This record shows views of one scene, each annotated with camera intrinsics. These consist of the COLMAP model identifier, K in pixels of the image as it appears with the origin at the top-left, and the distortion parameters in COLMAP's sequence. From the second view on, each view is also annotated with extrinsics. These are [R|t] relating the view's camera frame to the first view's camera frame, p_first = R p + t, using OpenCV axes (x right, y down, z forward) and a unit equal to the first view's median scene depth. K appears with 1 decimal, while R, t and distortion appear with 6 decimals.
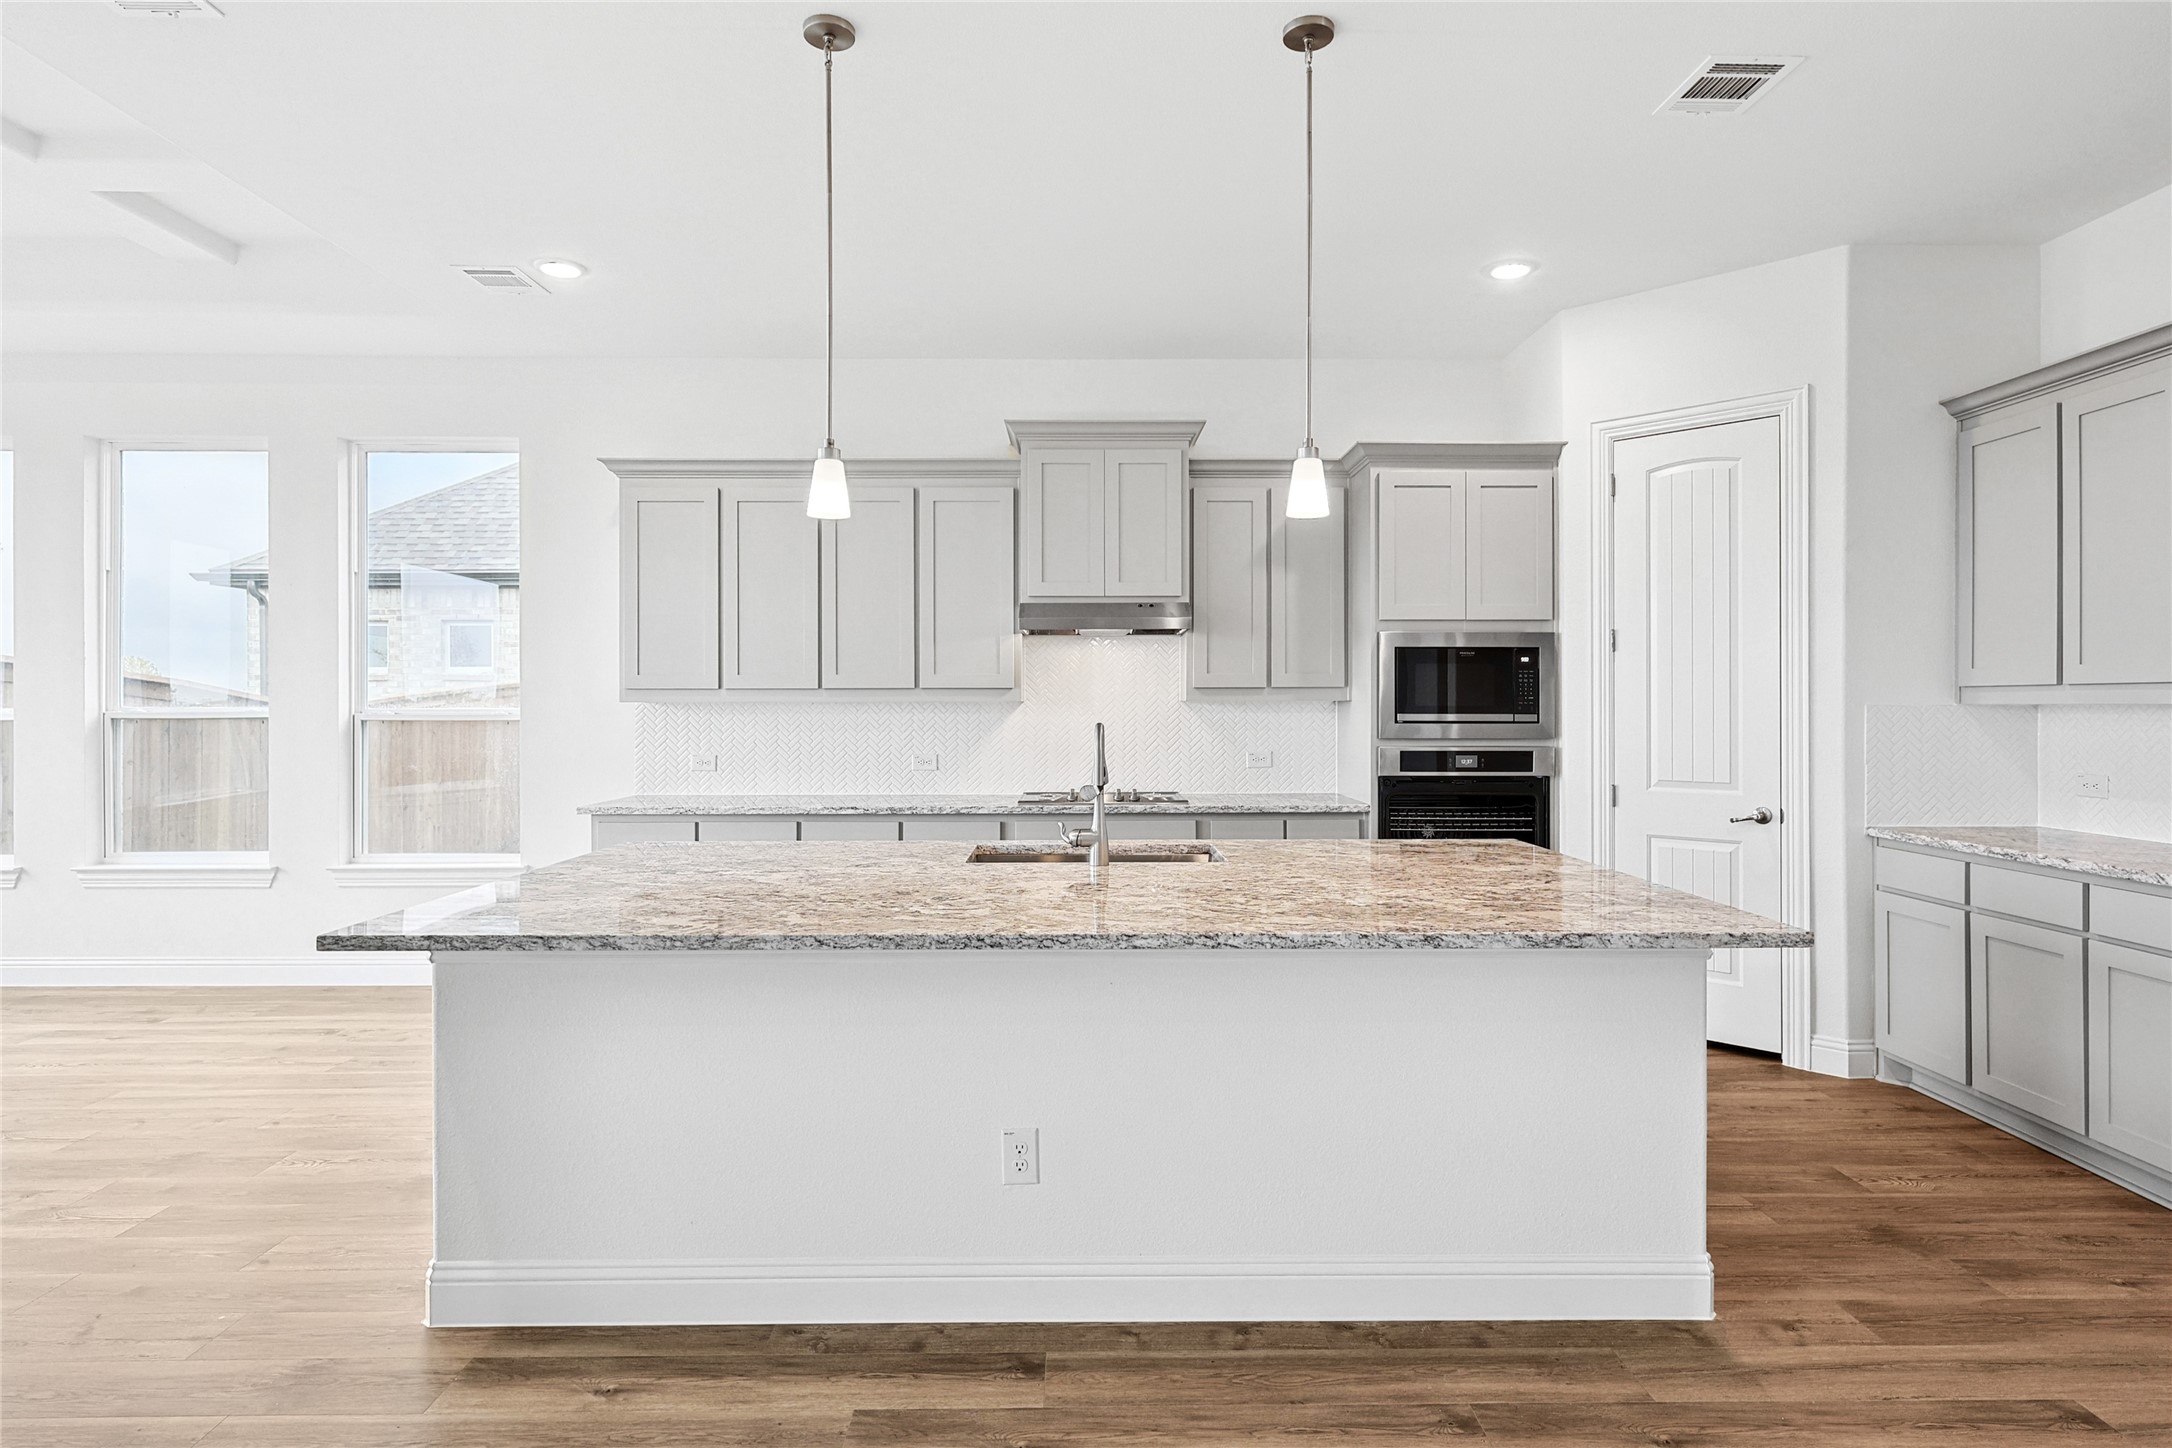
lens RADIAL K [[1158.5, 0, 1099.3], [0, 1158.5, 701.6], [0, 0, 1]] dist [0.010323, -0.005328]
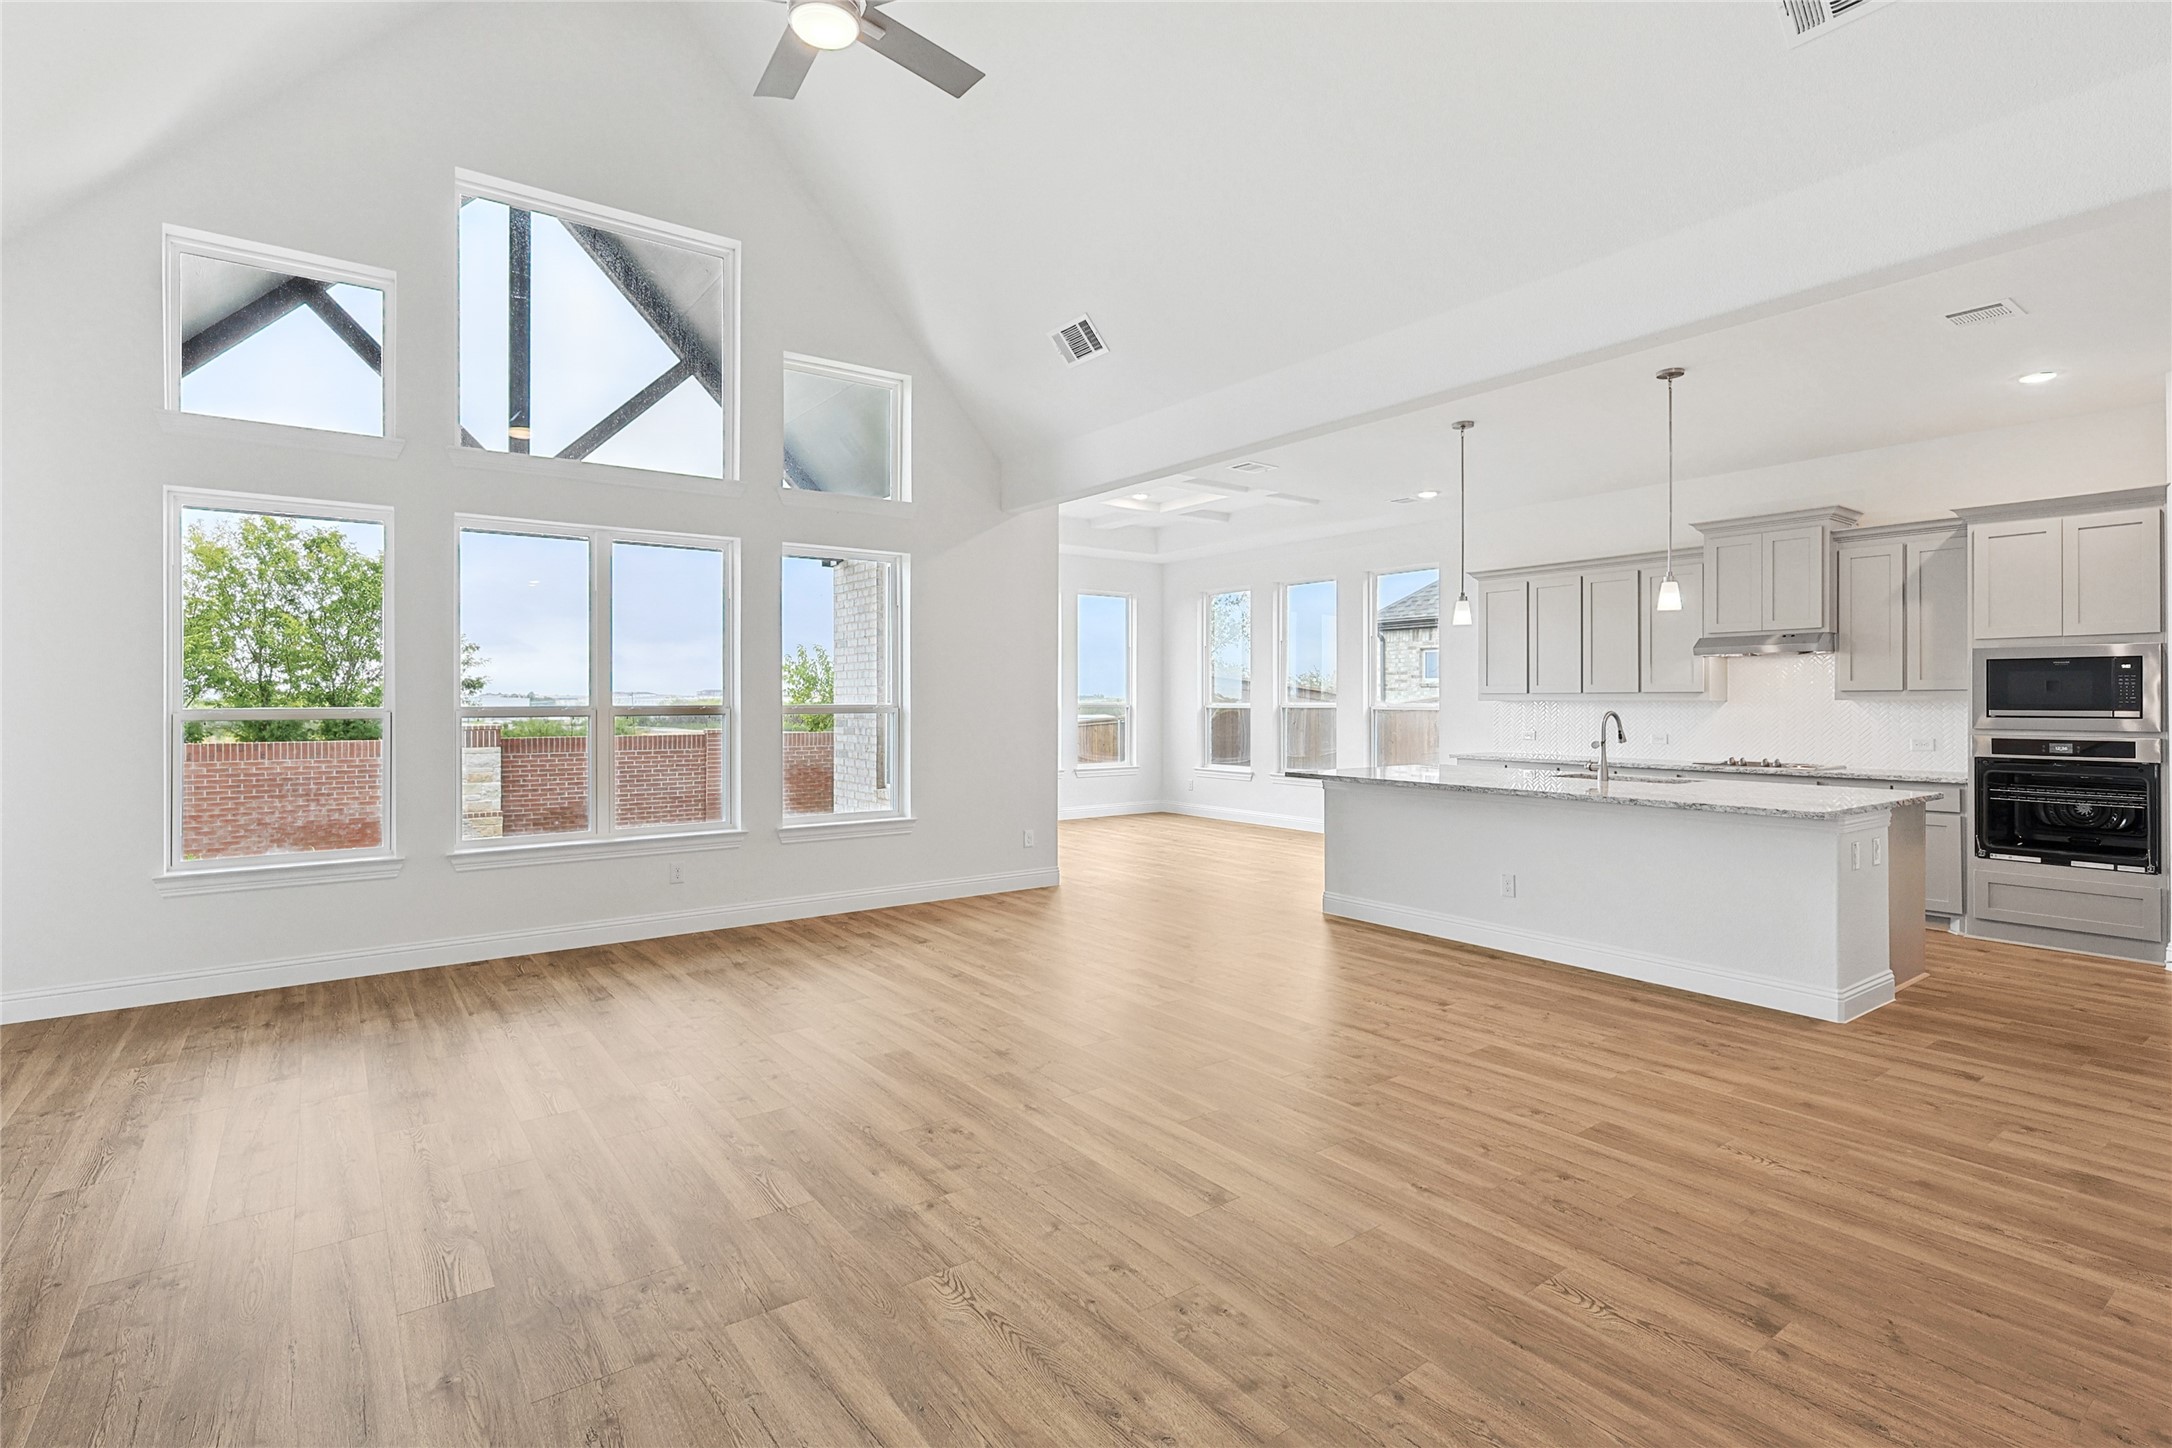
lens RADIAL K [[1026.8, 0, 1097.4], [0, 1026.8, 700.1], [0, 0, 1]] dist [0.009847, -0.002680]
pose [[0.591778, -0.000593, -0.806100, 0.595474], [0.001157, 0.999999, 0.000113, -0.002107], [0.806100, -0.001000, 0.591779, -0.505095]]
